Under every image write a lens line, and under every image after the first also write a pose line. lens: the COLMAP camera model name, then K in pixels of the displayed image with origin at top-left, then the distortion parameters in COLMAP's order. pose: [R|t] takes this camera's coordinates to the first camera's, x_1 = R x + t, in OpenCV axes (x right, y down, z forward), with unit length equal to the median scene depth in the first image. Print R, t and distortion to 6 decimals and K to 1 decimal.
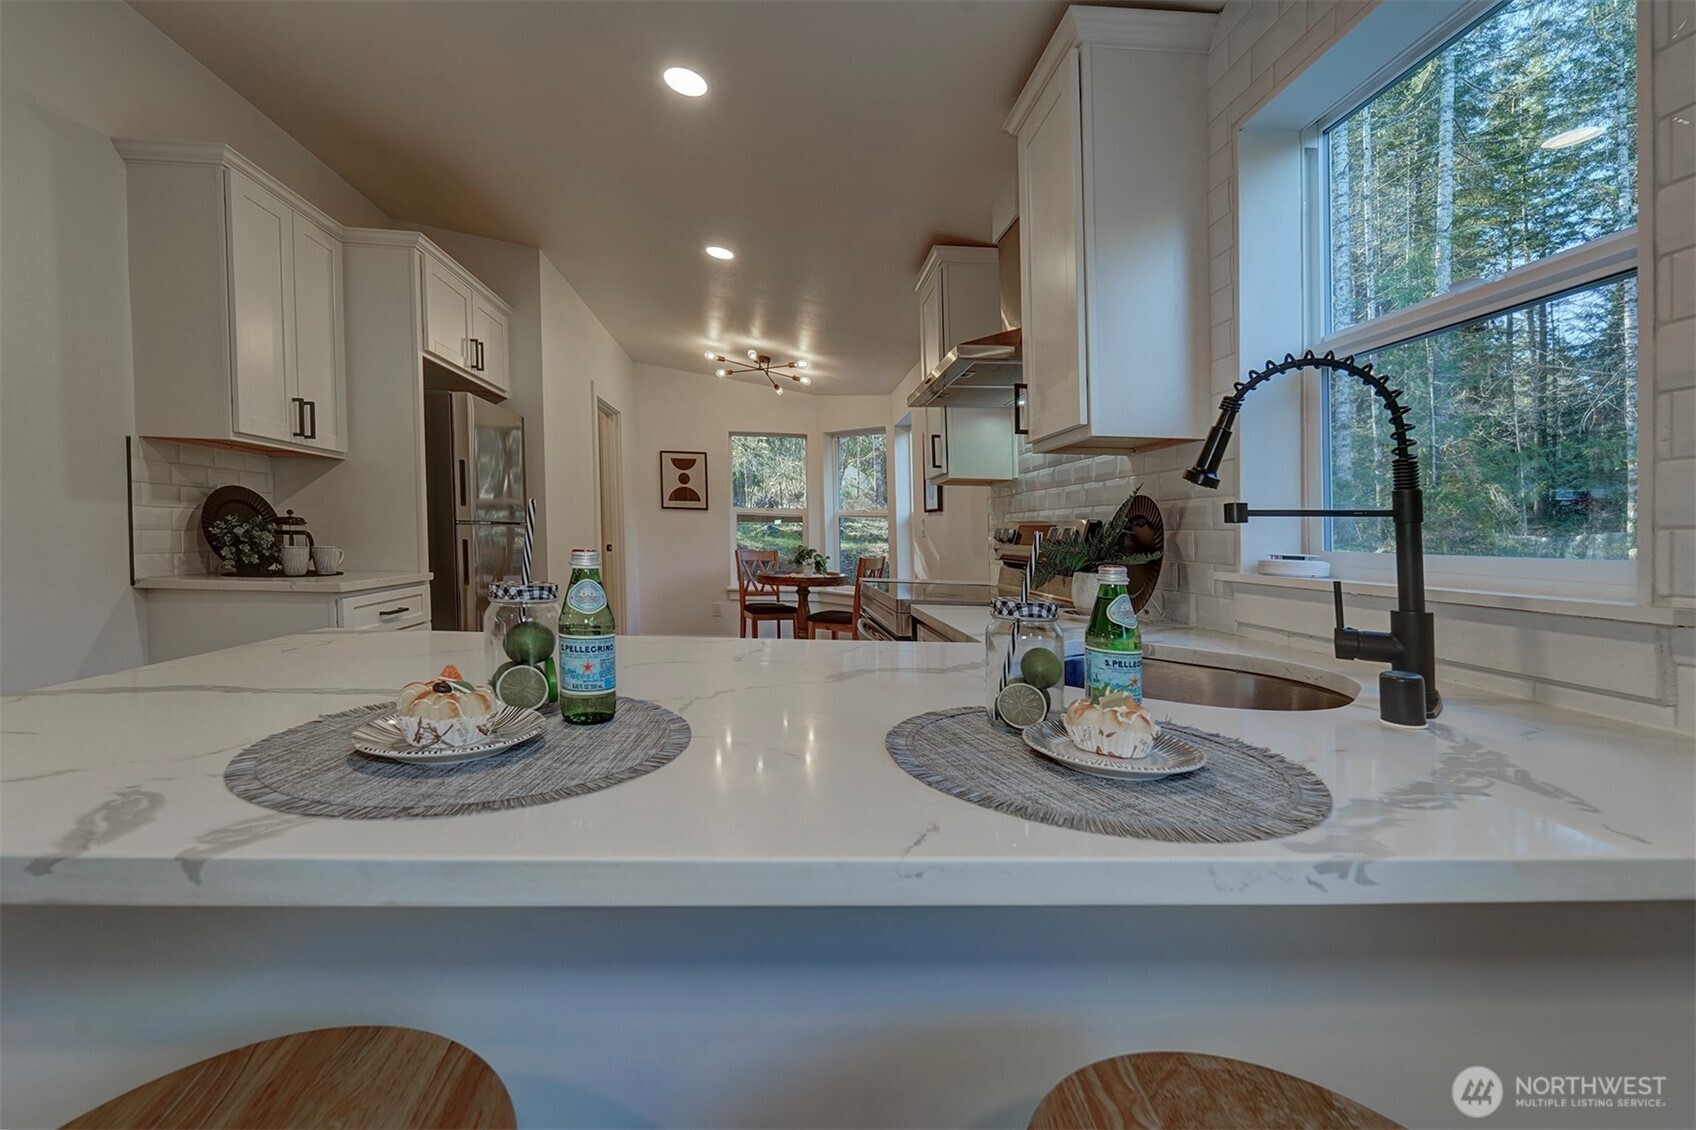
lens RADIAL K [[693.7, 0, 891.0], [0, 693.7, 534.2], [0, 0, 1]] dist [-0.002310, 0.000326]
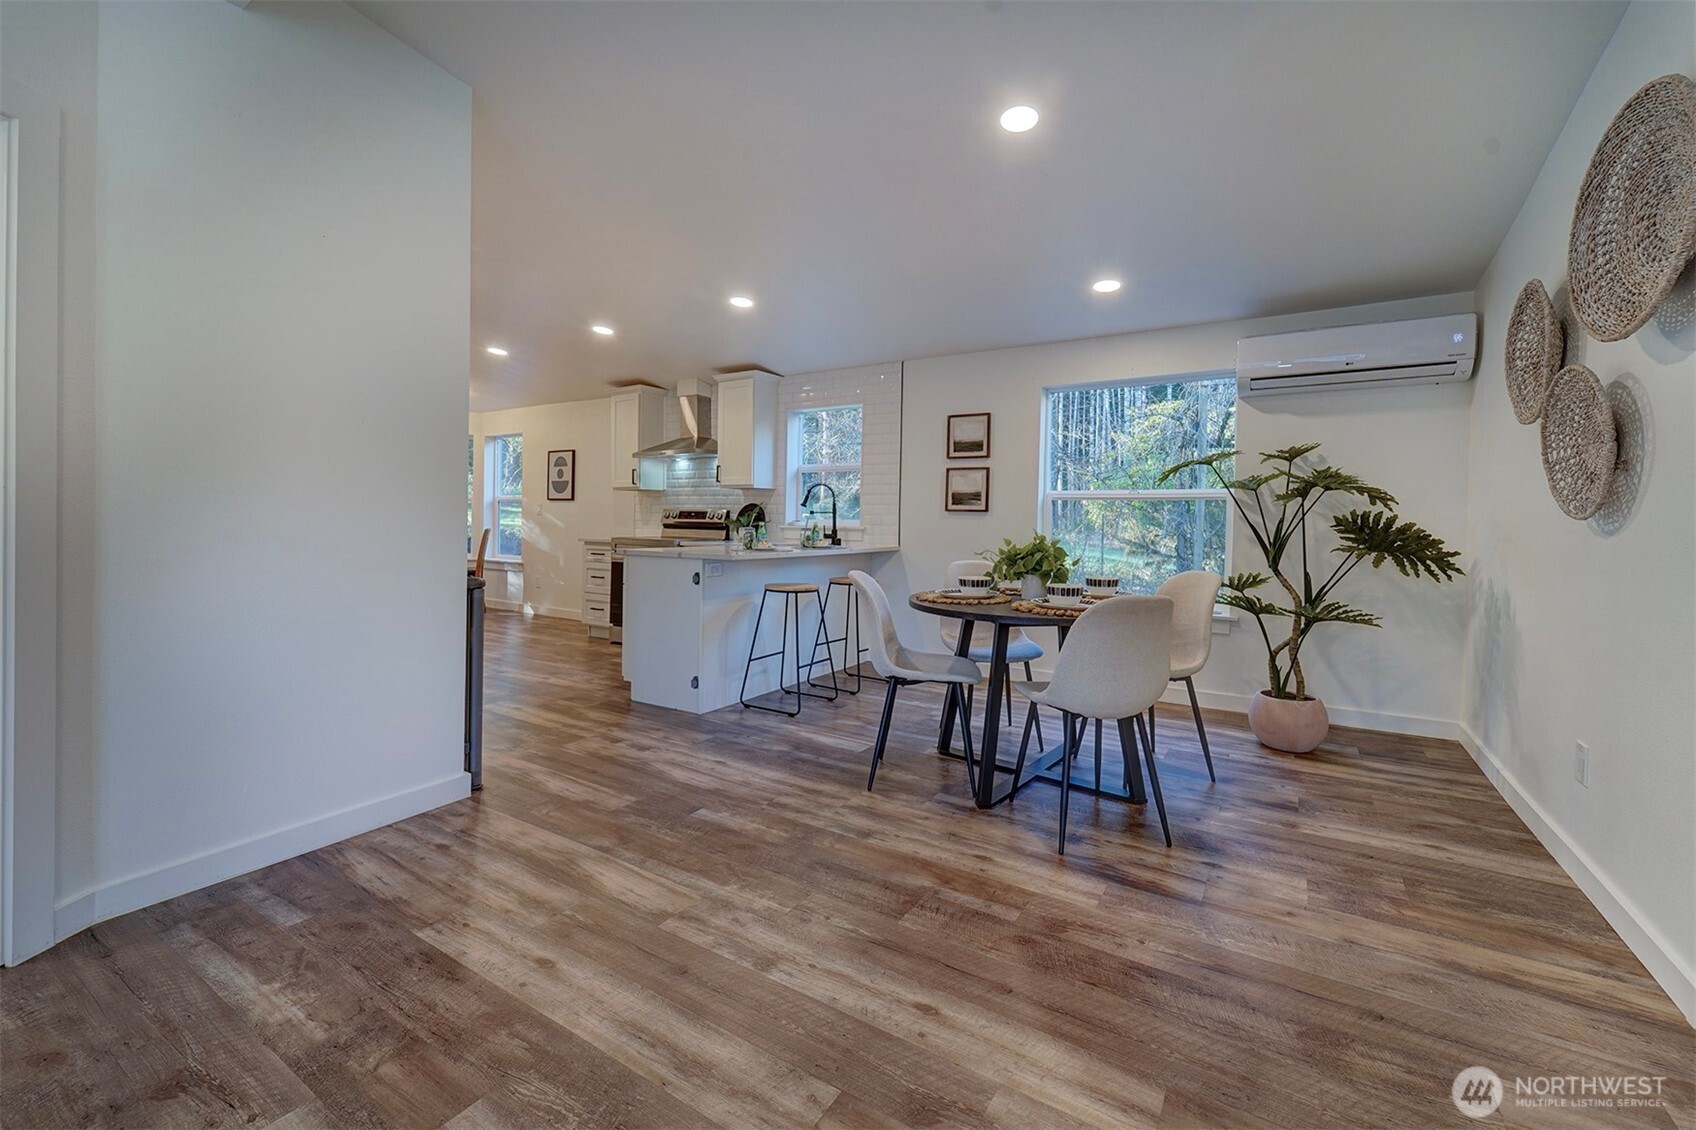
lens RADIAL K [[693.7, 0, 837.3], [0, 693.7, 523.7], [0, 0, 1]] dist [-0.002310, 0.000326]
pose [[0.649144, -0.025088, 0.760252, -0.622721], [0.003058, 0.999534, 0.030373, -0.019158], [-0.760660, -0.017392, 0.648918, -0.473678]]
